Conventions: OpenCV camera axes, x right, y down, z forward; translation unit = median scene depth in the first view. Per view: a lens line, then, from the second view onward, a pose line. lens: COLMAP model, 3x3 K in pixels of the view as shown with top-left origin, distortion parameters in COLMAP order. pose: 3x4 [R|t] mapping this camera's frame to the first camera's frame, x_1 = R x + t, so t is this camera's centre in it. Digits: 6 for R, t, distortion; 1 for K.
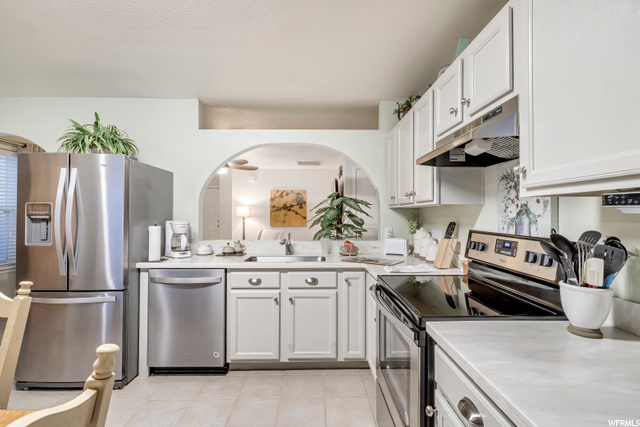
lens RADIAL K [[316.0, 0, 320.4], [0, 316.0, 217.1], [0, 0, 1]] dist [-0.001884, -0.000275]
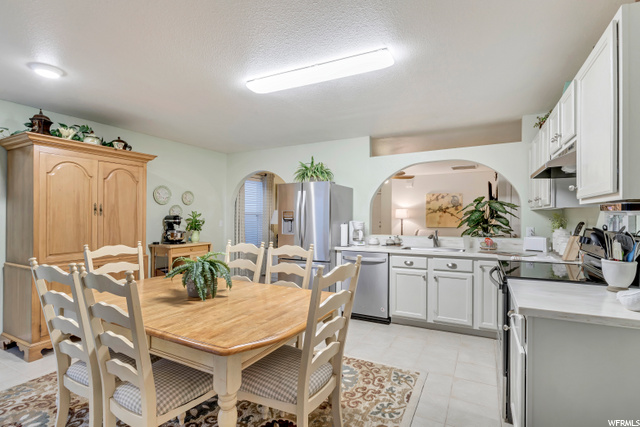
lens RADIAL K [[316.0, 0, 313.0], [0, 316.0, 223.2], [0, 0, 1]] dist [-0.001884, -0.000275]
pose [[0.870217, 0.004654, -0.492647, 0.115830], [0.002317, 0.999906, 0.013539, 0.002159], [0.492664, -0.012924, 0.870124, -0.444395]]
